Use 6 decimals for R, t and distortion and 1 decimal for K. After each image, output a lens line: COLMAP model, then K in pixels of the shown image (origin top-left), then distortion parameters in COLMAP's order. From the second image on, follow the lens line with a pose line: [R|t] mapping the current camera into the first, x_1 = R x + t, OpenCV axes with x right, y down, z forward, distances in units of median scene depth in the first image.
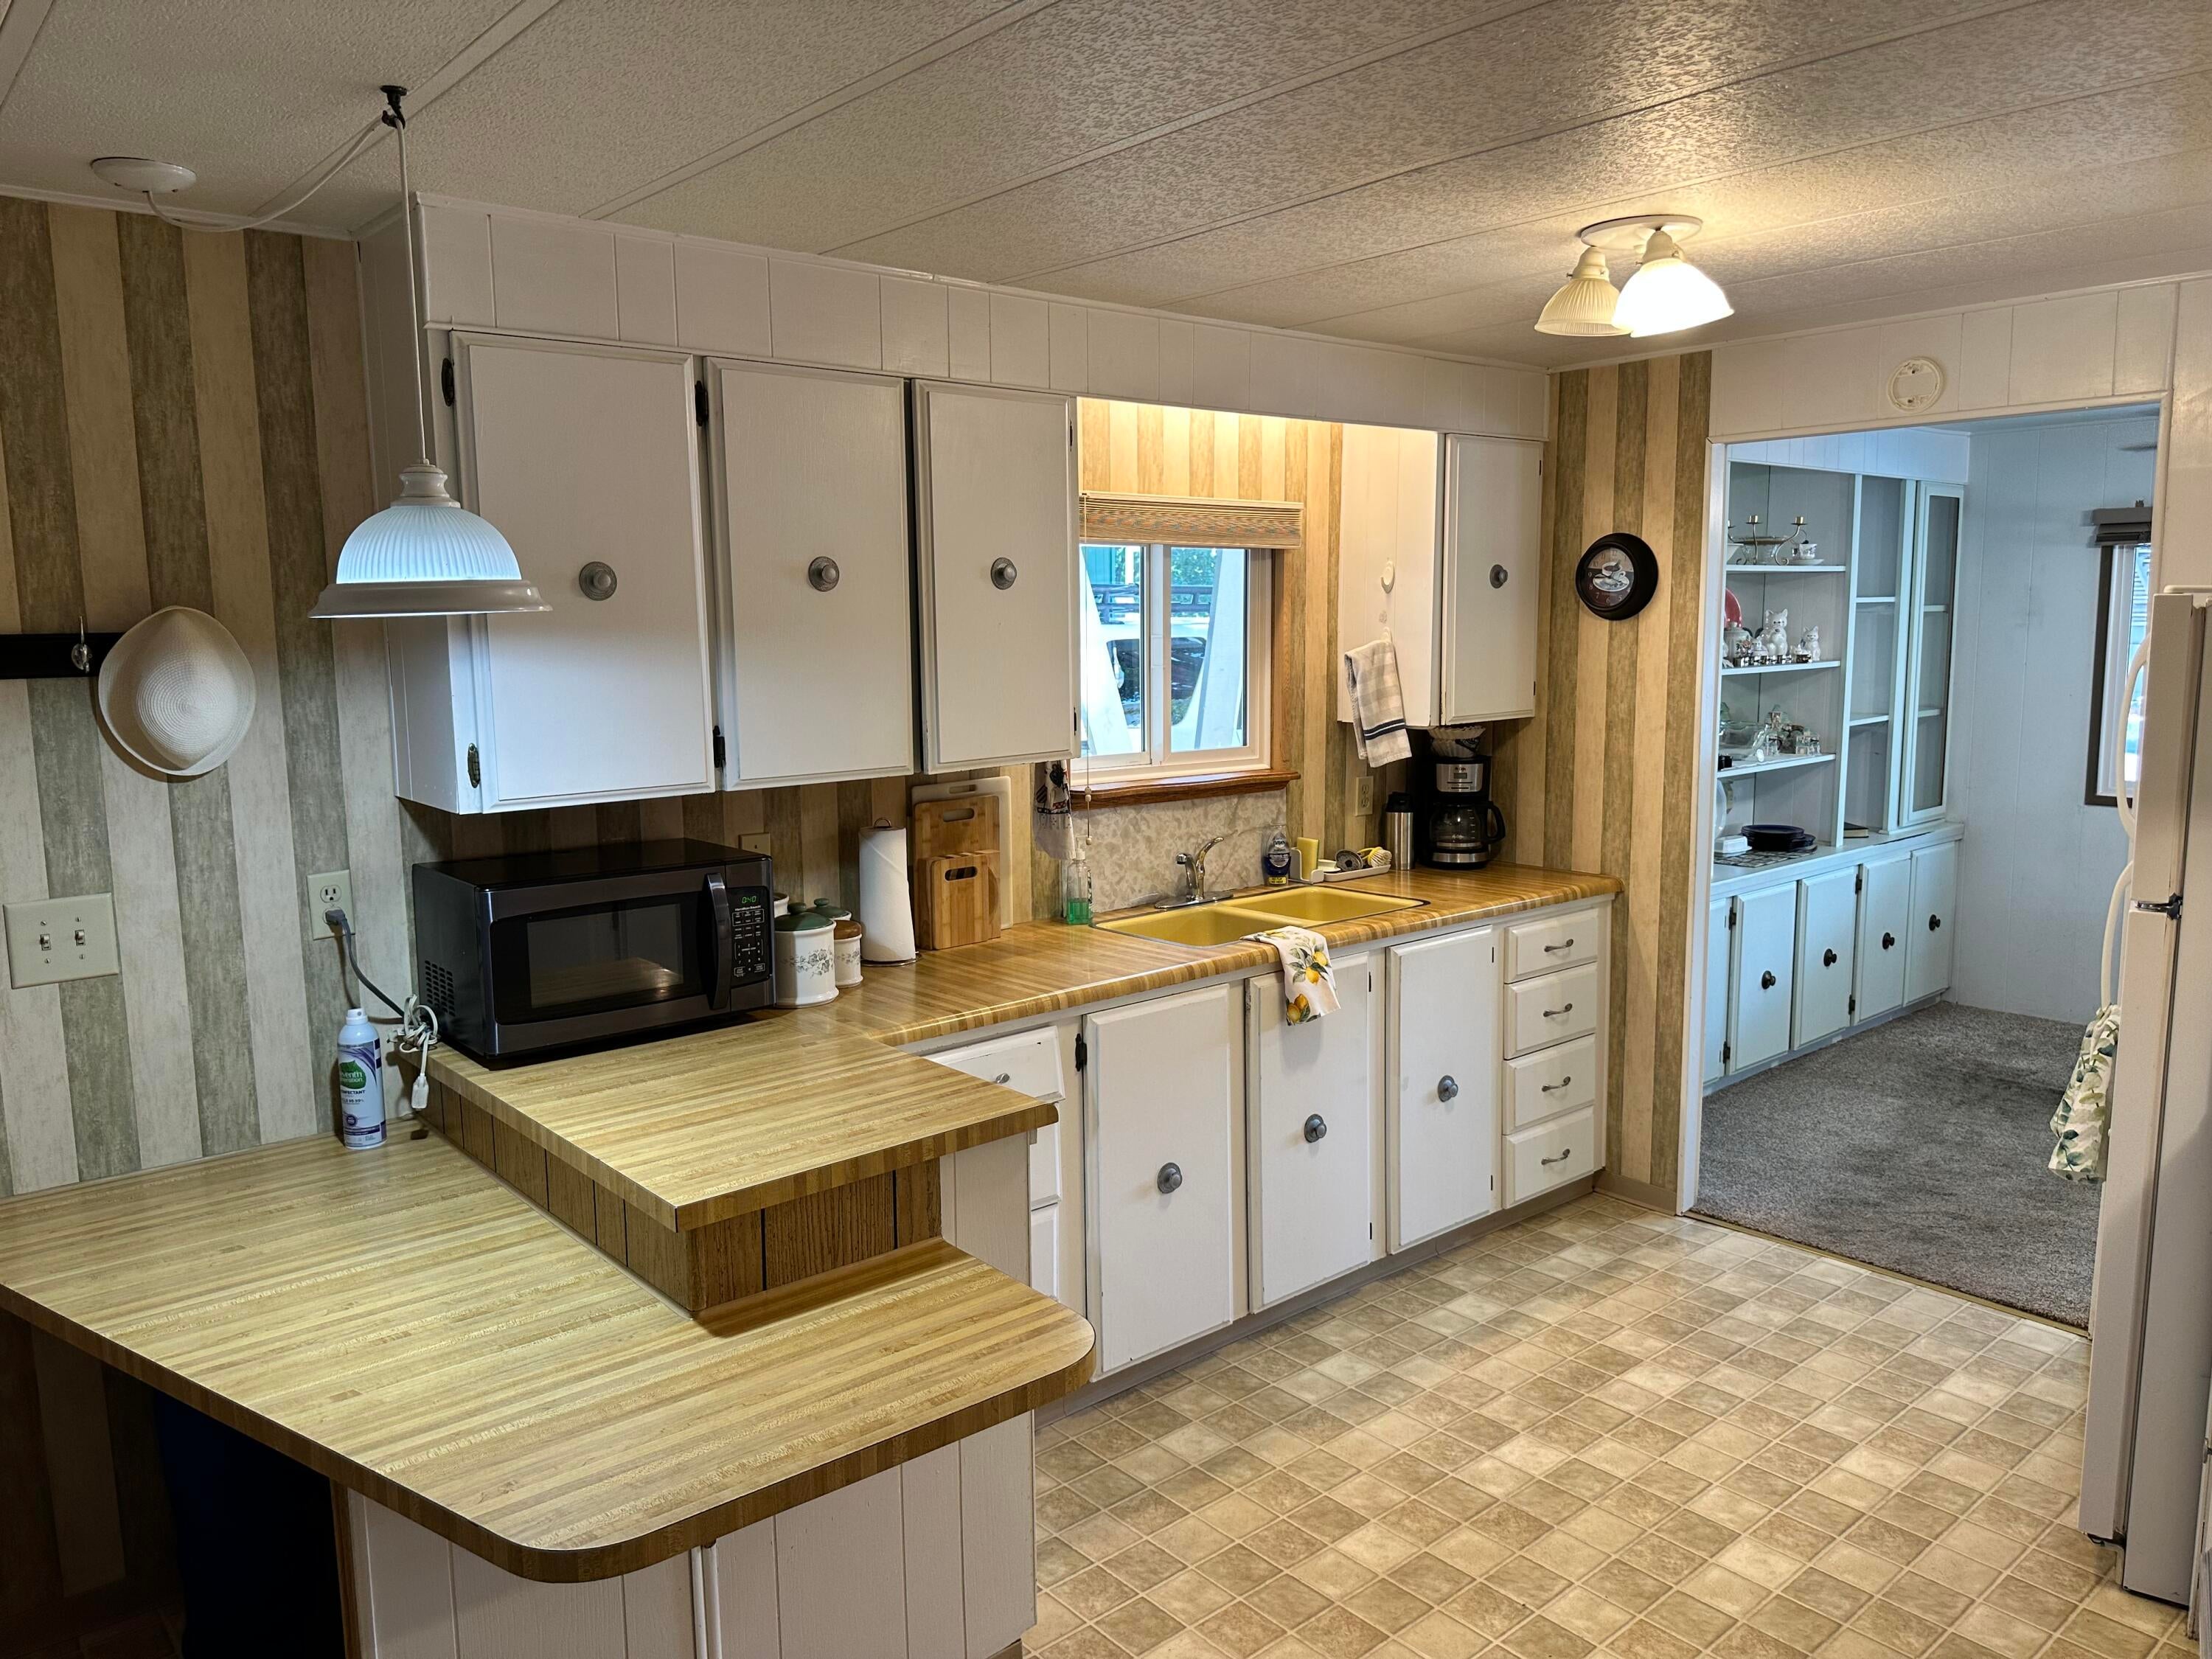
lens RADIAL K [[1571.3, 0, 1122.6], [0, 1571.3, 827.9], [0, 0, 1]] dist [-0.009196, -0.003009]
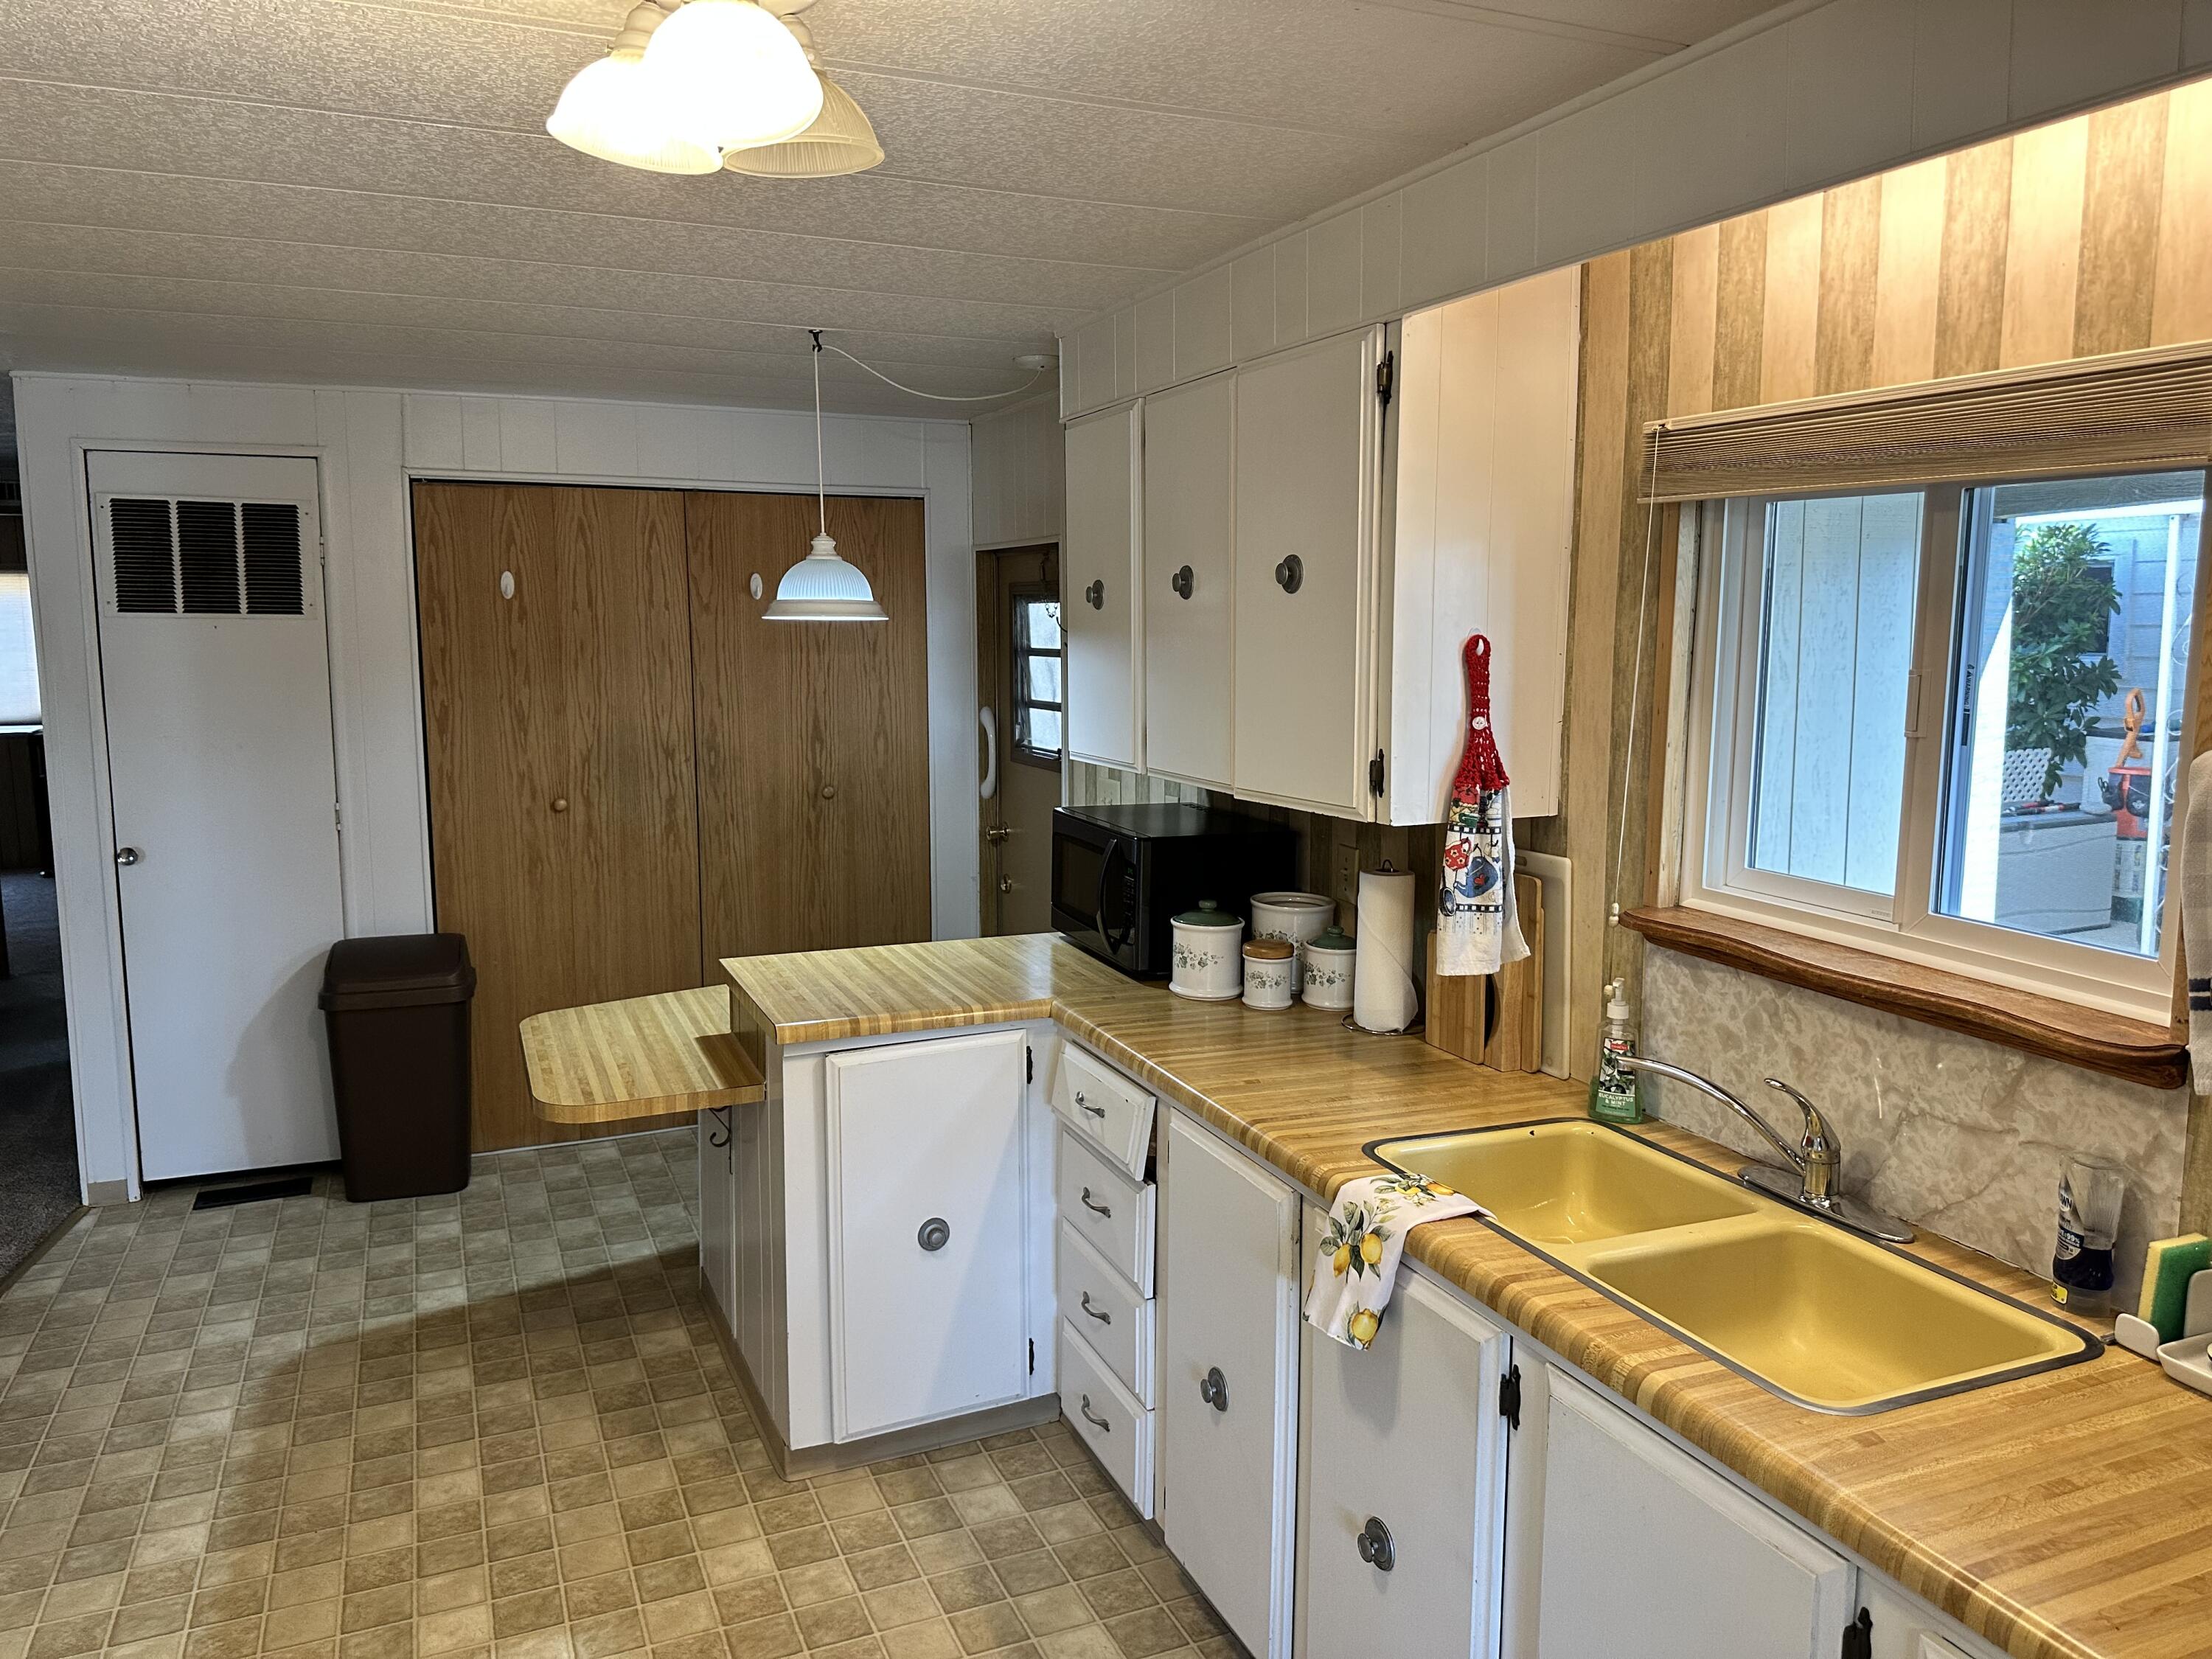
lens RADIAL K [[1571.3, 0, 1122.6], [0, 1571.3, 827.9], [0, 0, 1]] dist [-0.009196, -0.003009]
pose [[-0.309145, 0.131086, -0.941937, 0.596835], [-0.138685, 0.973653, 0.181017, -0.135576], [0.940848, 0.186593, -0.282820, 0.956177]]
